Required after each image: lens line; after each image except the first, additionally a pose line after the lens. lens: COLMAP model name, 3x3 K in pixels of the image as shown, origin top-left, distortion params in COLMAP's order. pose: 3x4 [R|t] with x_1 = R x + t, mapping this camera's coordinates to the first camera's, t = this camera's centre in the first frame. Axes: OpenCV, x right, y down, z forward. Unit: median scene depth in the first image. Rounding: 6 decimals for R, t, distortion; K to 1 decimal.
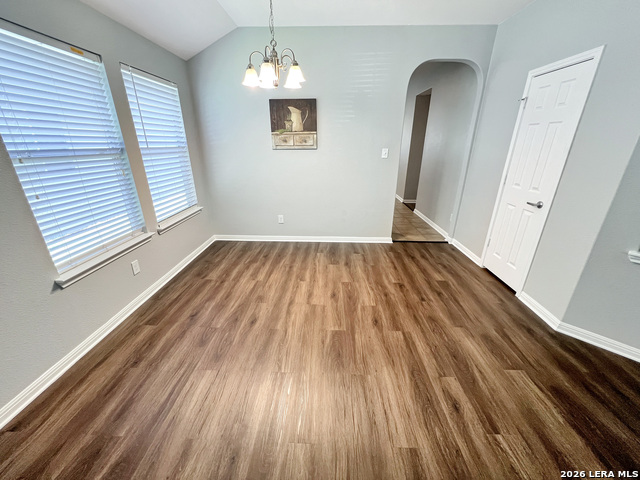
lens RADIAL K [[255.9, 0, 319.6], [0, 255.9, 239.7], [0, 0, 1]] dist [-0.000941, 0.000086]
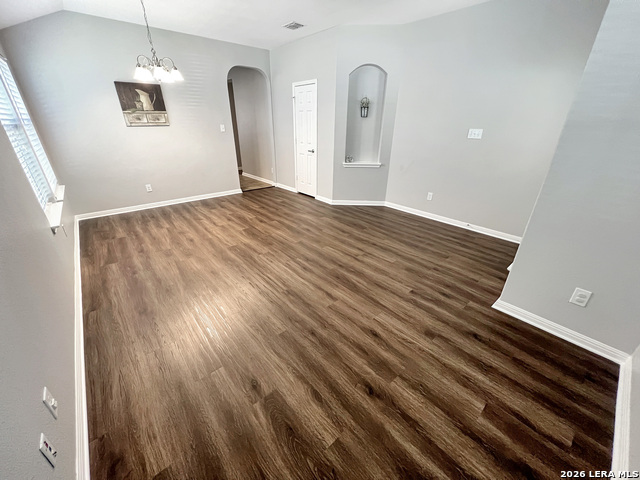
lens RADIAL K [[255.9, 0, 319.6], [0, 255.9, 239.7], [0, 0, 1]] dist [-0.000941, 0.000086]
pose [[0.734424, -0.283151, 0.616803, -0.493599], [0.240222, 0.958433, 0.153950, 0.205401], [-0.634755, 0.035105, 0.771915, -0.517275]]
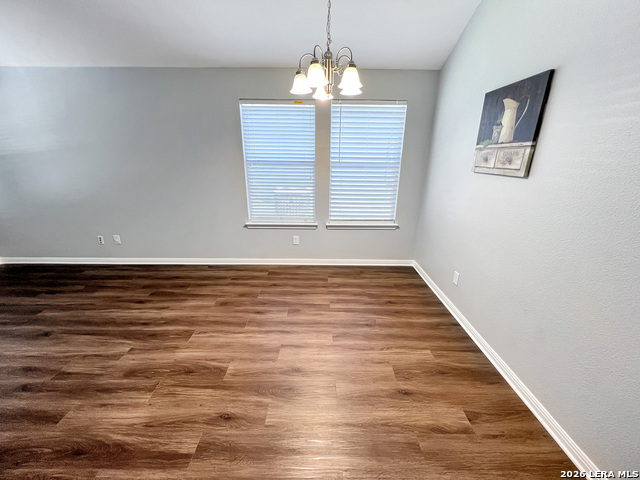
lens RADIAL K [[255.9, 0, 319.6], [0, 255.9, 239.7], [0, 0, 1]] dist [-0.000941, 0.000086]
pose [[0.032713, 0.322279, -0.946079, 0.562380], [-0.364971, 0.885069, 0.288876, -0.306772], [0.930444, 0.335842, 0.146575, 0.750882]]
